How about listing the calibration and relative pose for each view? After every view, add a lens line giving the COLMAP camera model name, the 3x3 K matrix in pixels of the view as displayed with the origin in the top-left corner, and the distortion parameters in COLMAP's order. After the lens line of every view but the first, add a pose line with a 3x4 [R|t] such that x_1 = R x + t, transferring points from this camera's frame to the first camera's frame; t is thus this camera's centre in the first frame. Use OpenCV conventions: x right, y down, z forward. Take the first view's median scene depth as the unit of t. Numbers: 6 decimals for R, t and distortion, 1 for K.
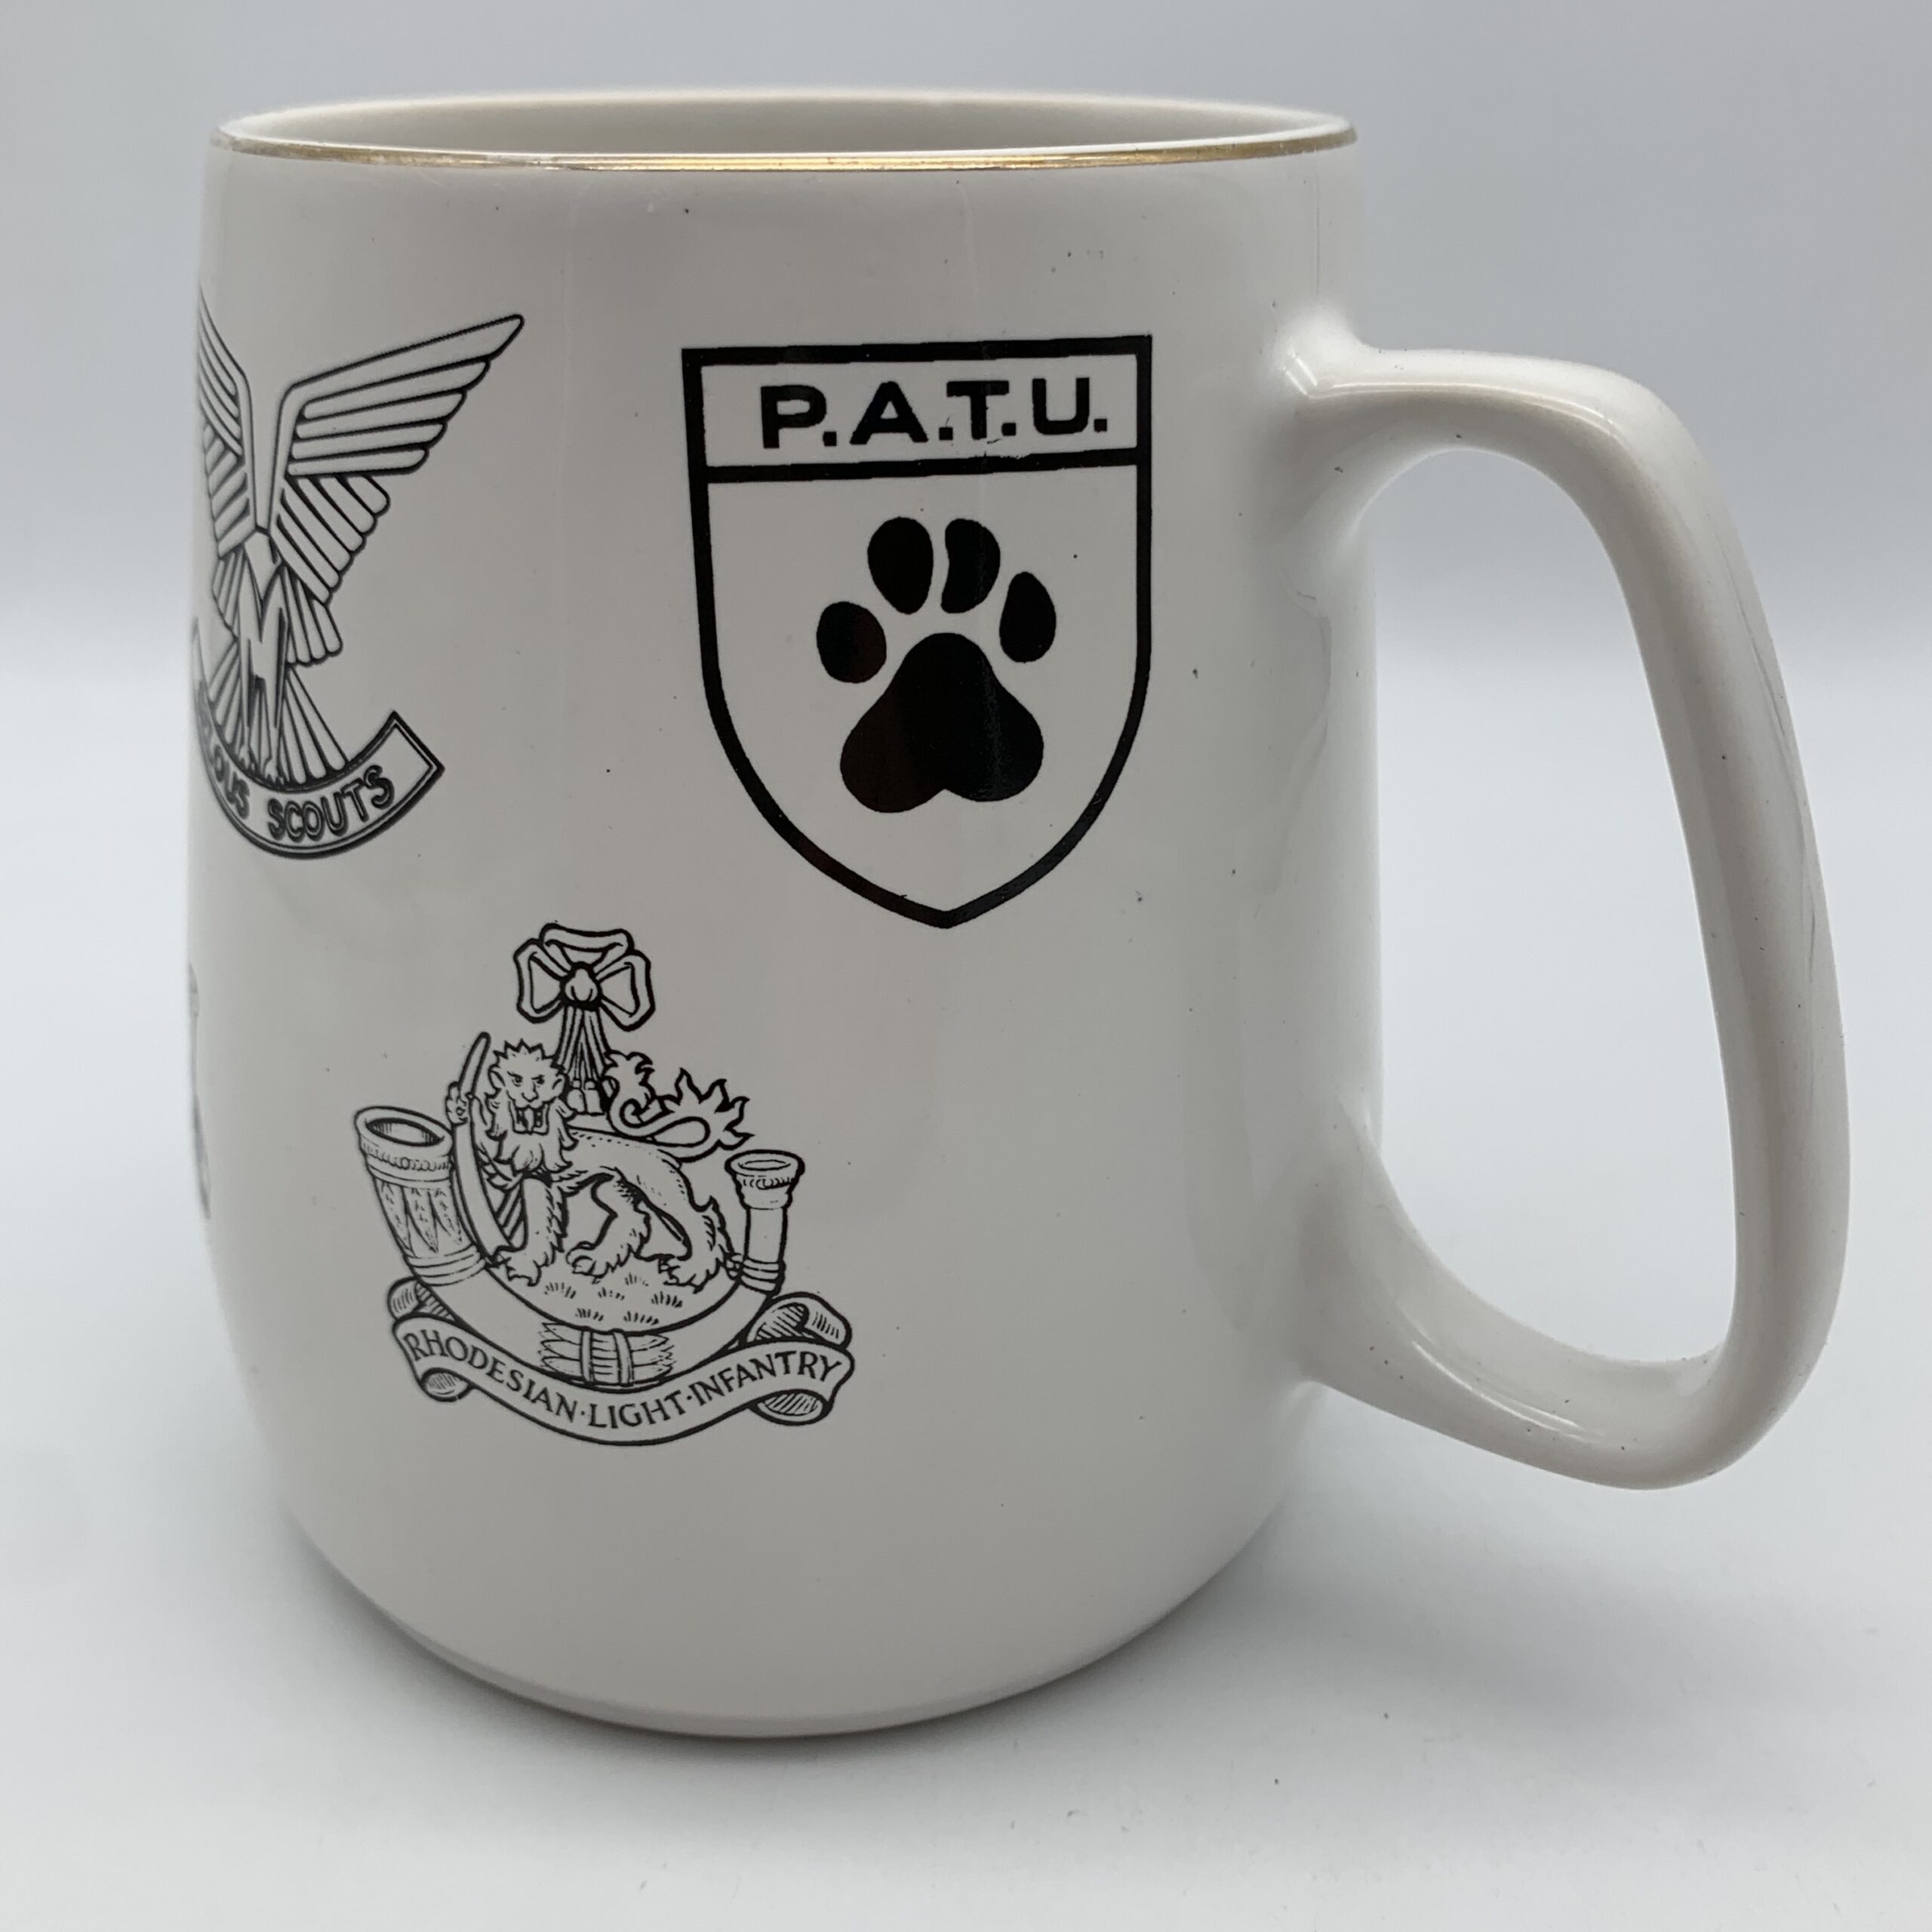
lens RADIAL K [[2307.8, 0, 964.3], [0, 2307.8, 927.7], [0, 0, 1]] dist [0.246685, -1.066602]
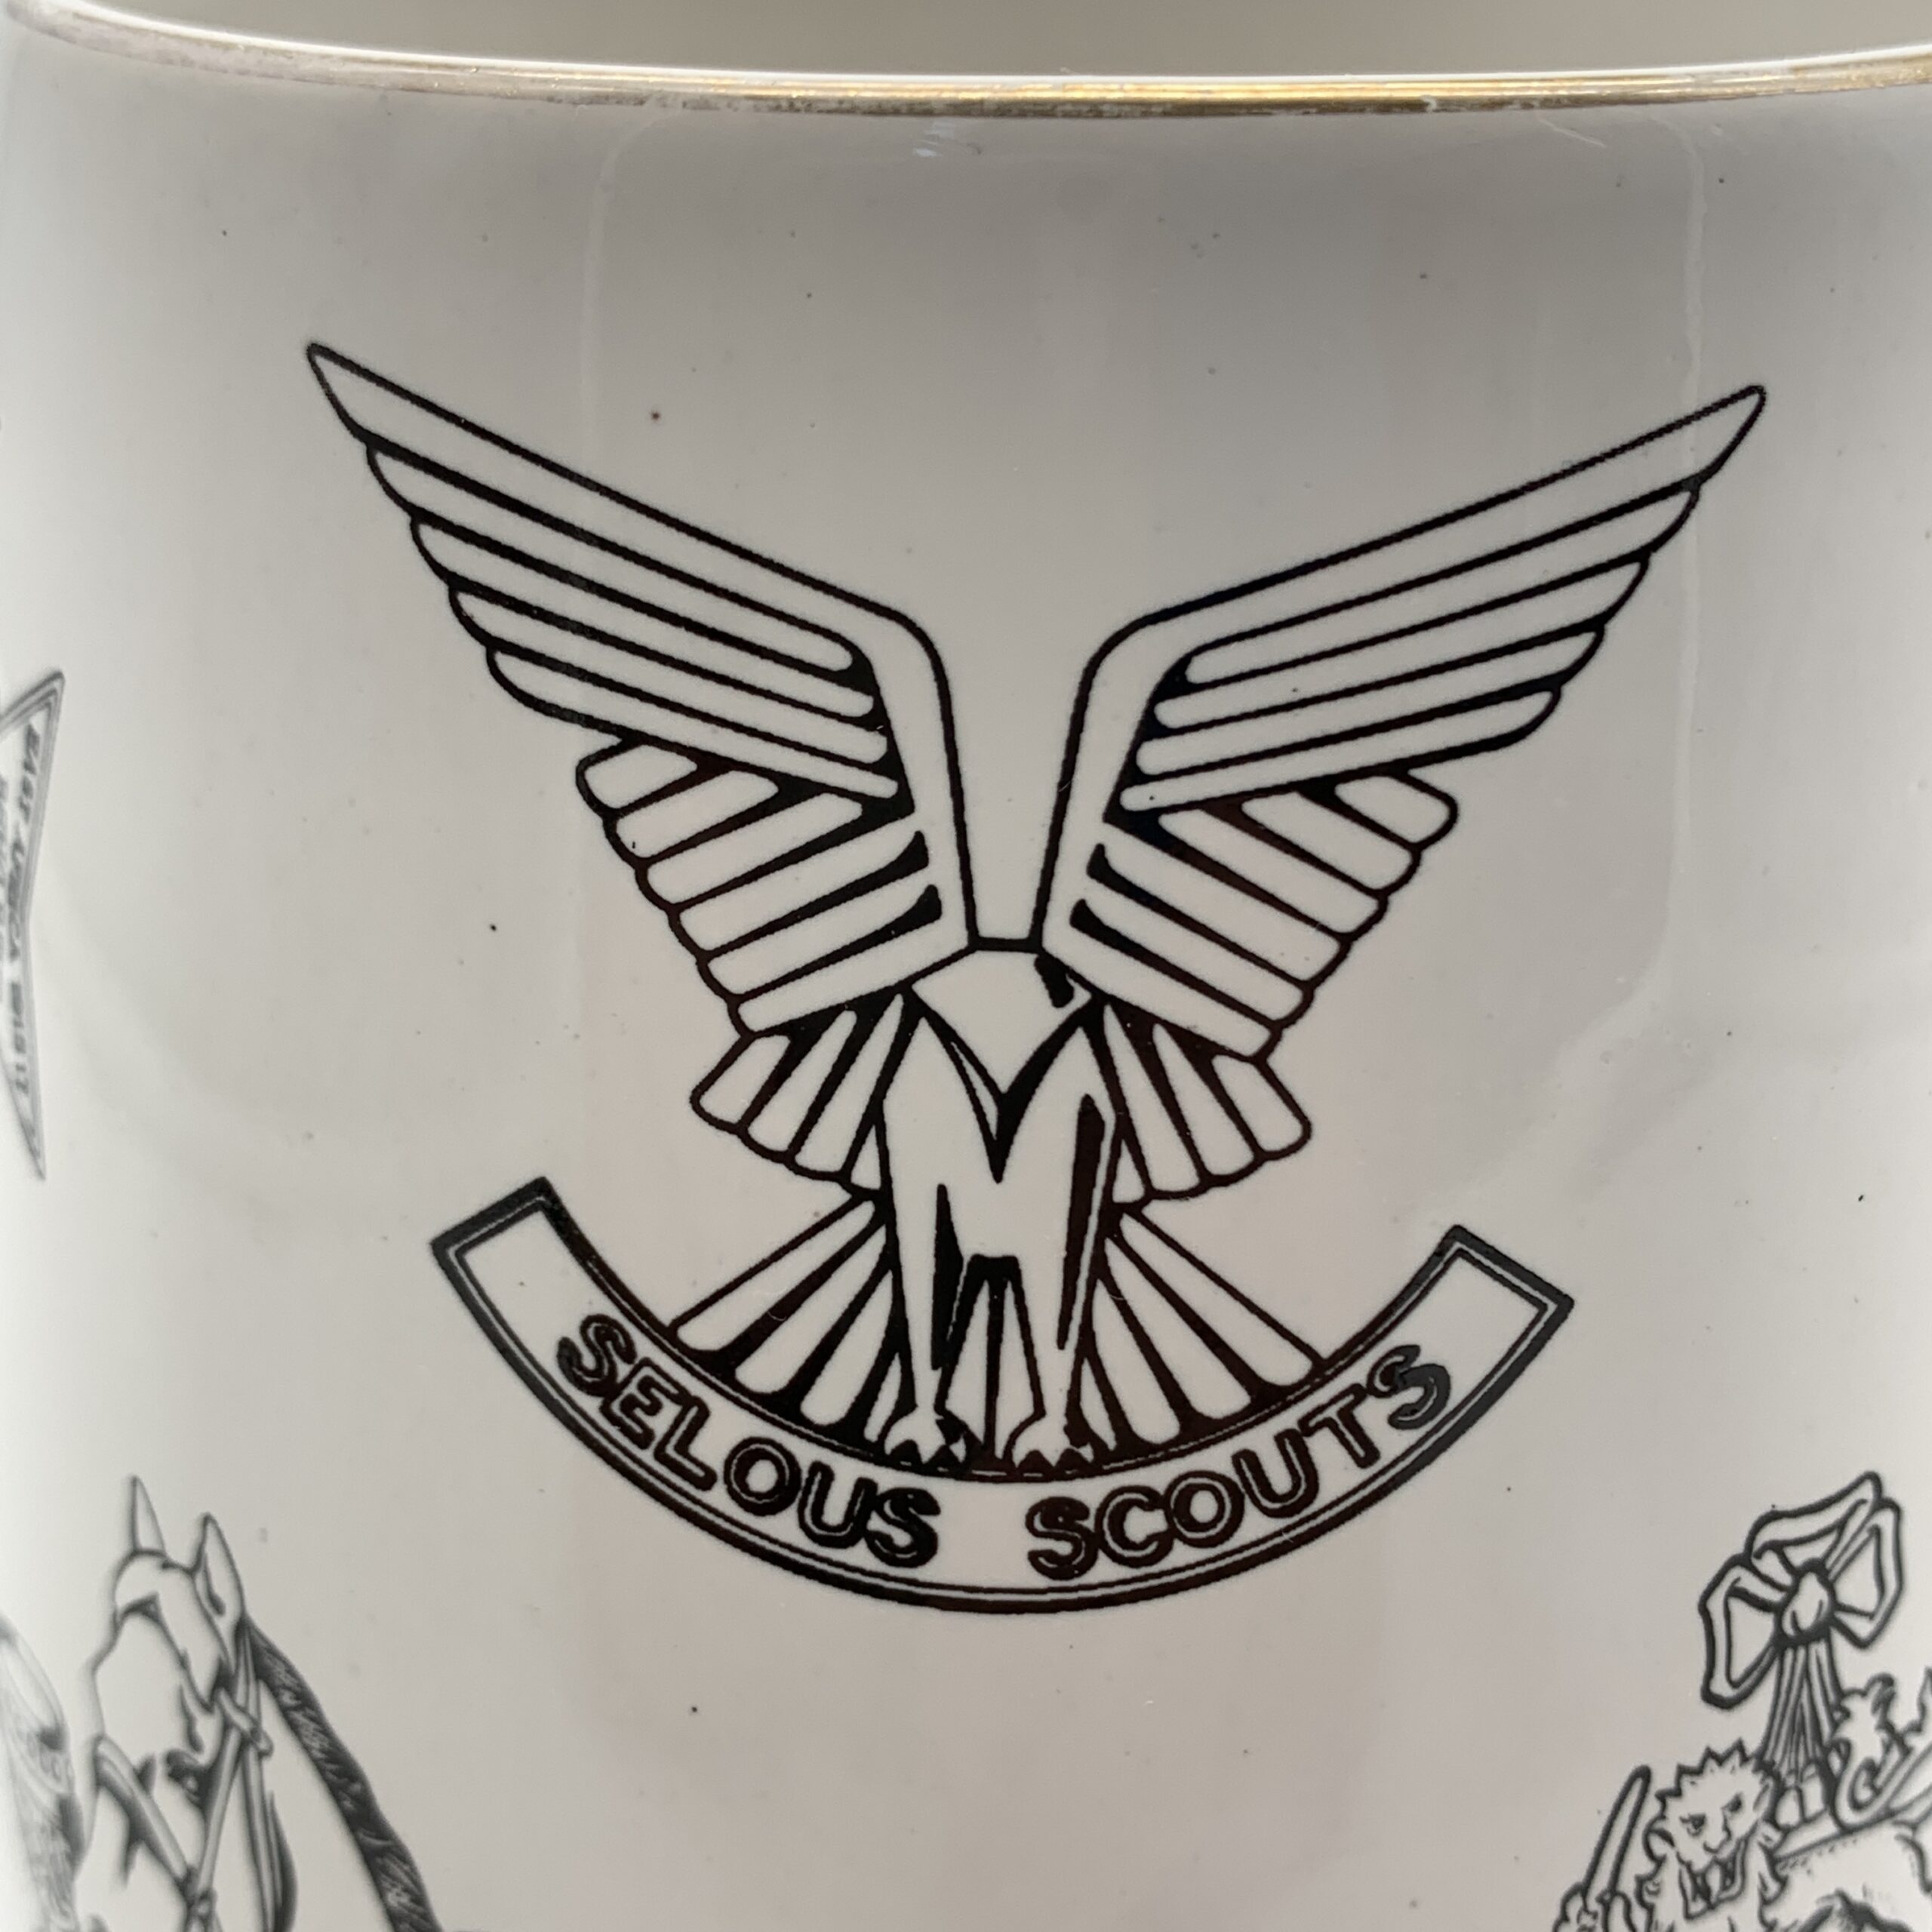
lens RADIAL K [[3075.3, 0, 968.2], [0, 3075.3, 938.1], [0, 0, 1]] dist [0.222846, -1.023892]
pose [[0.711223, -0.269738, 0.649156, -0.706217], [0.264235, 0.958313, 0.108701, -0.242832], [-0.651415, 0.094219, 0.752849, 0.567877]]
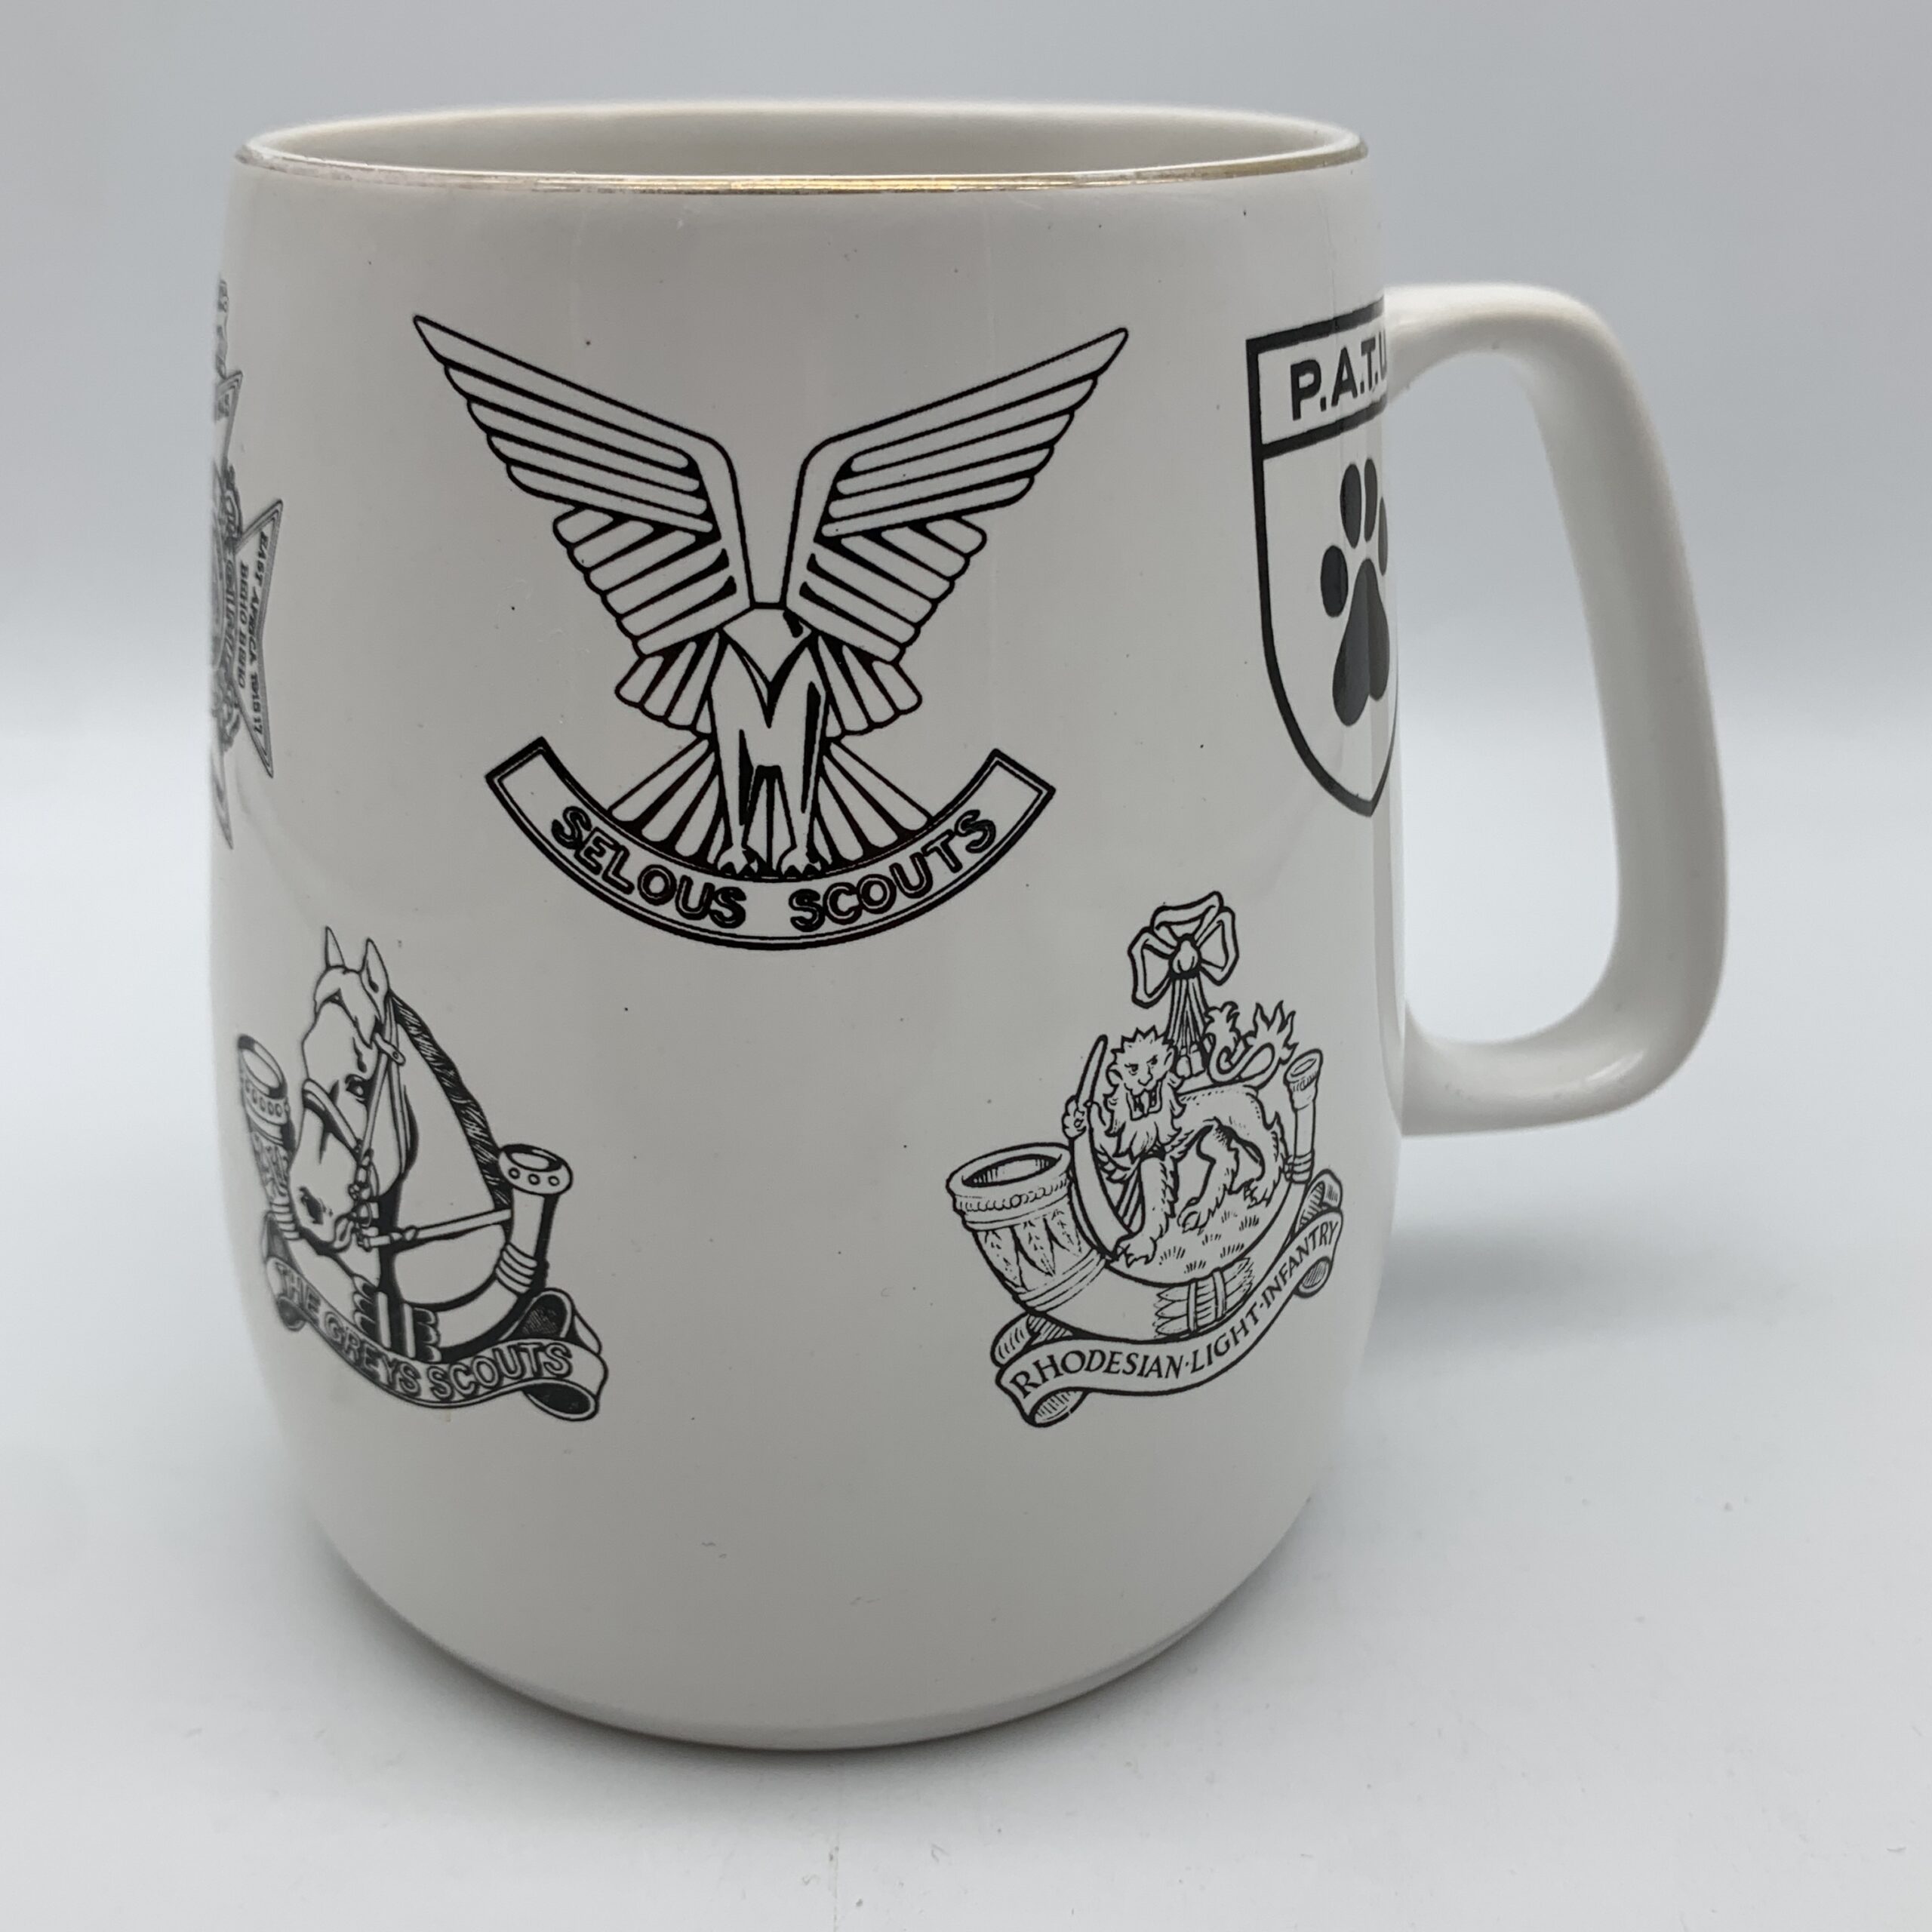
lens RADIAL K [[2307.8, 0, 964.3], [0, 2307.8, 927.7], [0, 0, 1]] dist [0.246685, -1.066602]
pose [[0.666733, -0.285396, 0.688488, -0.936535], [0.280050, 0.952017, 0.123434, -0.143187], [-0.690680, 0.110514, 0.714666, 0.310518]]
